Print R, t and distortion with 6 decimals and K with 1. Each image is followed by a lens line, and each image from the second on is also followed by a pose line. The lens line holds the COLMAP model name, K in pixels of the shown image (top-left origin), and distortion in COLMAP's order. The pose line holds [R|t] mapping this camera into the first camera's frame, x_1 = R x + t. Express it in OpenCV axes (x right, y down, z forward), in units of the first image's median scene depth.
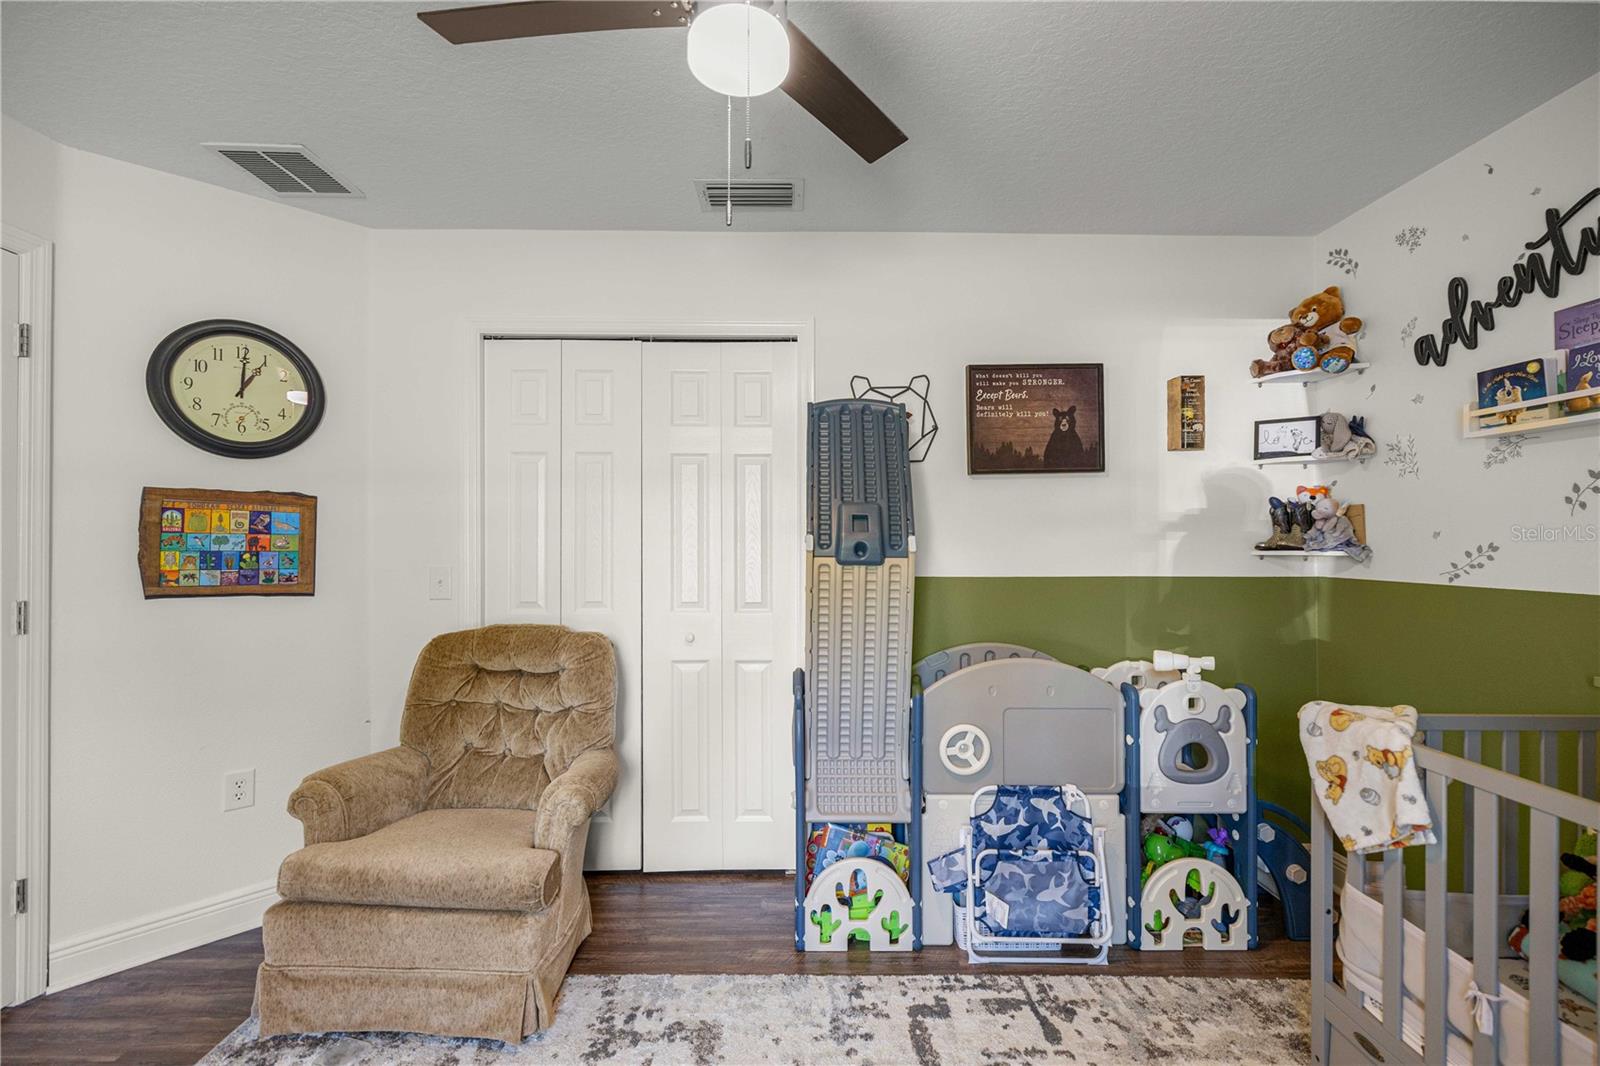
lens RADIAL K [[688.9, 0, 800.0], [0, 688.9, 533.0], [0, 0, 1]] dist [0.000316, -0.000099]
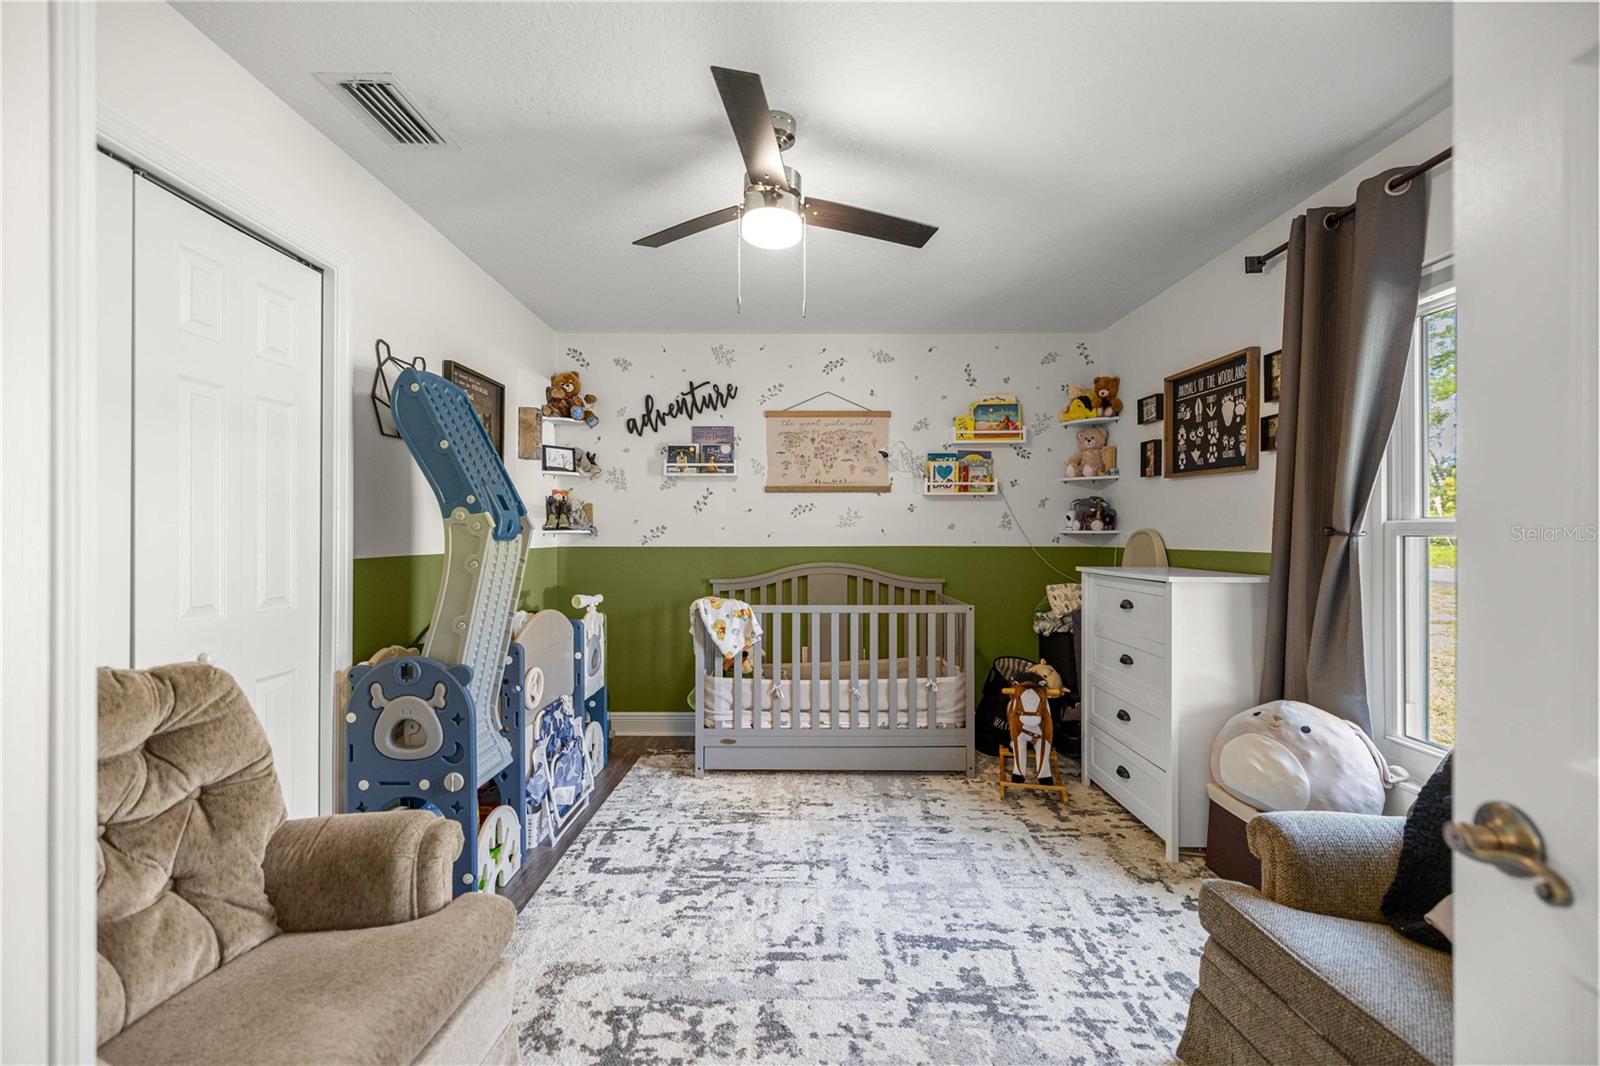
lens RADIAL K [[688.9, 0, 800.0], [0, 688.9, 533.0], [0, 0, 1]] dist [0.000316, -0.000099]
pose [[-0.009723, -0.001975, 0.999951, -1.130917], [-0.012466, 0.999921, 0.001854, 0.027964], [-0.999875, -0.012448, -0.009746, 0.596927]]
